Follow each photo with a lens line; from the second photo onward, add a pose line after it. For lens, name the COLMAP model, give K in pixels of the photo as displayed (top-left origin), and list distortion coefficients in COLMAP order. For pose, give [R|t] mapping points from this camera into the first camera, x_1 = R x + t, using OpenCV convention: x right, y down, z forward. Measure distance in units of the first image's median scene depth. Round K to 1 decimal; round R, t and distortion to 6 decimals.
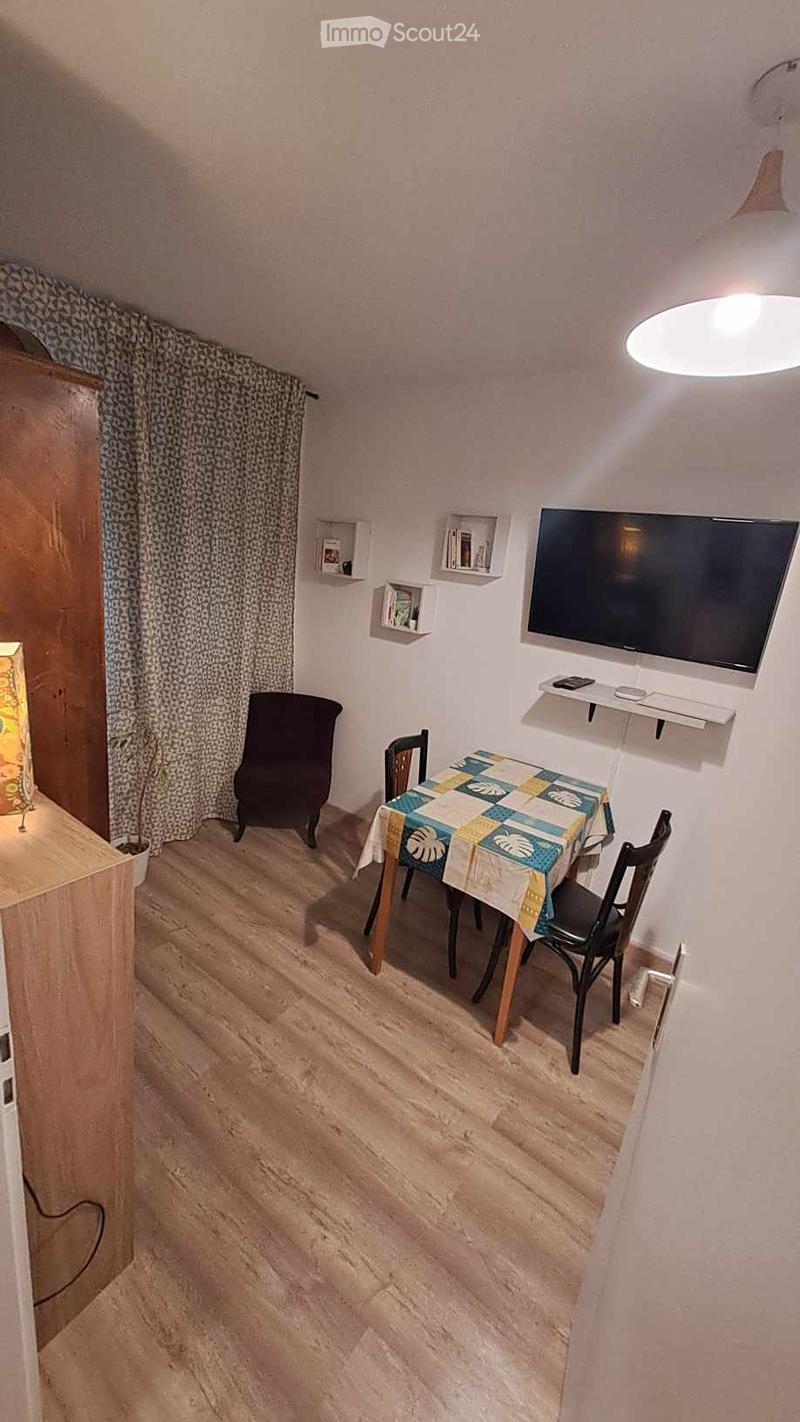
lens RADIAL K [[567.2, 0, 393.0], [0, 567.2, 713.5], [0, 0, 1]] dist [-0.000605, -0.000304]
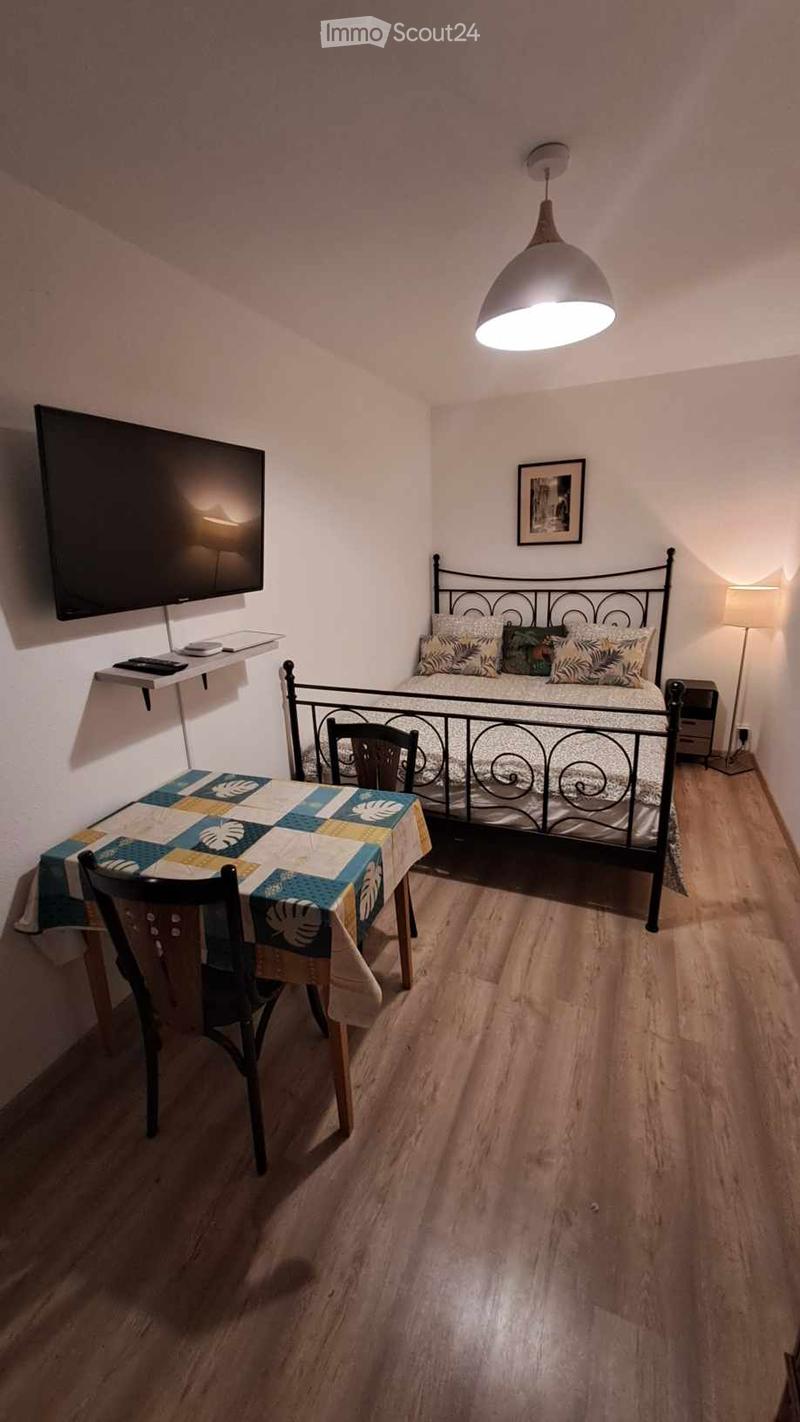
lens RADIAL K [[567.2, 0, 391.8], [0, 567.2, 701.4], [0, 0, 1]] dist [-0.000605, -0.000304]
pose [[-0.242582, -0.364892, 0.898892, -0.536012], [0.274979, 0.862706, 0.424411, -0.295242], [-0.930344, 0.350131, -0.108939, 0.975108]]
